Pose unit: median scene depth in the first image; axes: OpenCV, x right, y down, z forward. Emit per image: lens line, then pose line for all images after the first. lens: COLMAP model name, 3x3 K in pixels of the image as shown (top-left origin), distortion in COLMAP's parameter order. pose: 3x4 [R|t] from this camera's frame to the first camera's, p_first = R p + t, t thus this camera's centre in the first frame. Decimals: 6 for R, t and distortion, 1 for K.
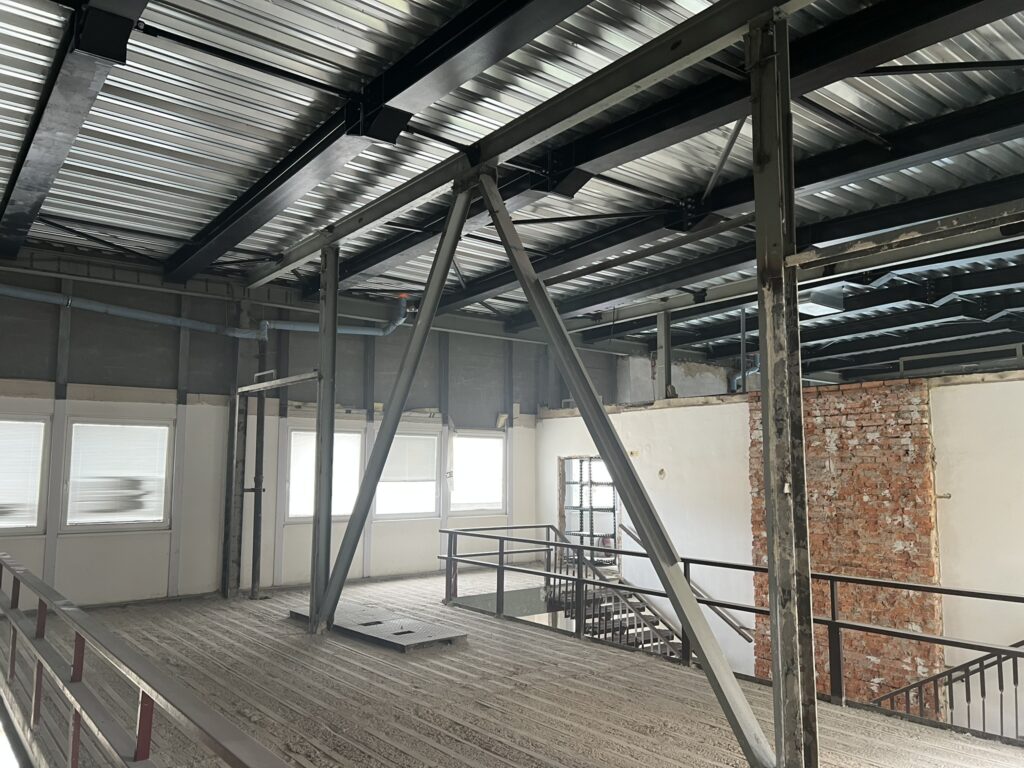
lens RADIAL K [[777.9, 0, 522.4], [0, 777.9, 406.1], [0, 0, 1]] dist [0.051557, -0.046551]
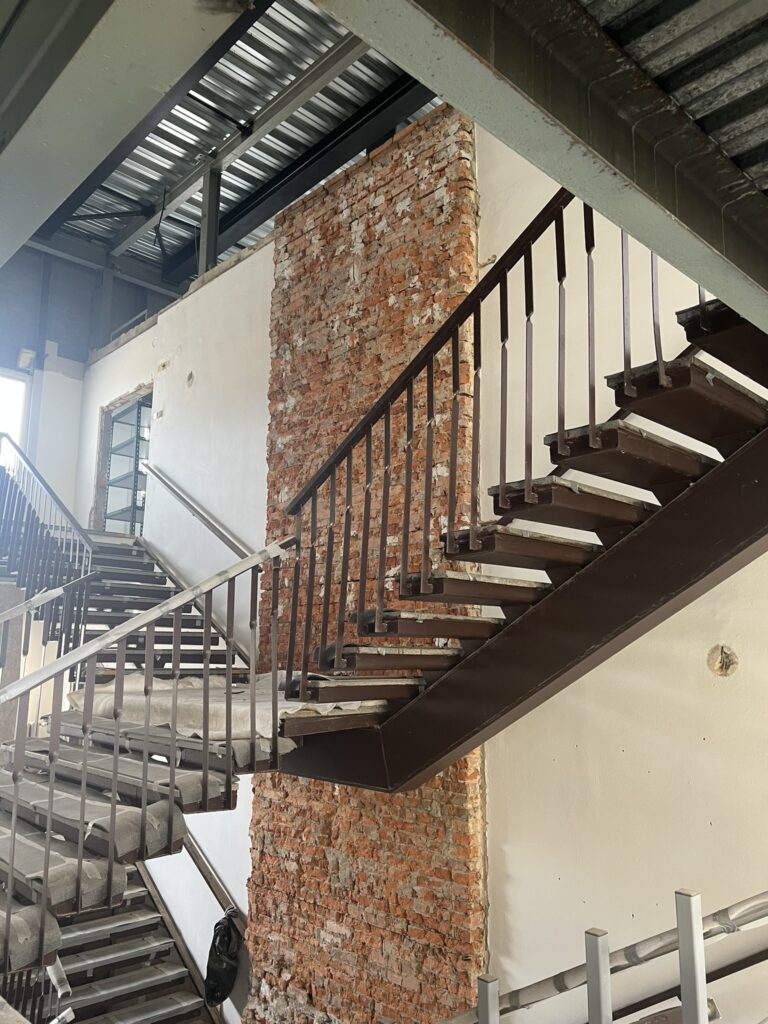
lens RADIAL K [[777.9, 0, 384.4], [0, 777.9, 517.7], [0, 0, 1]] dist [0.051557, -0.046551]
pose [[0.996096, 0.013339, 0.087267, 0.376713], [-0.006324, 0.996761, -0.080166, 0.342337], [-0.088053, 0.079301, 0.992954, 0.382531]]
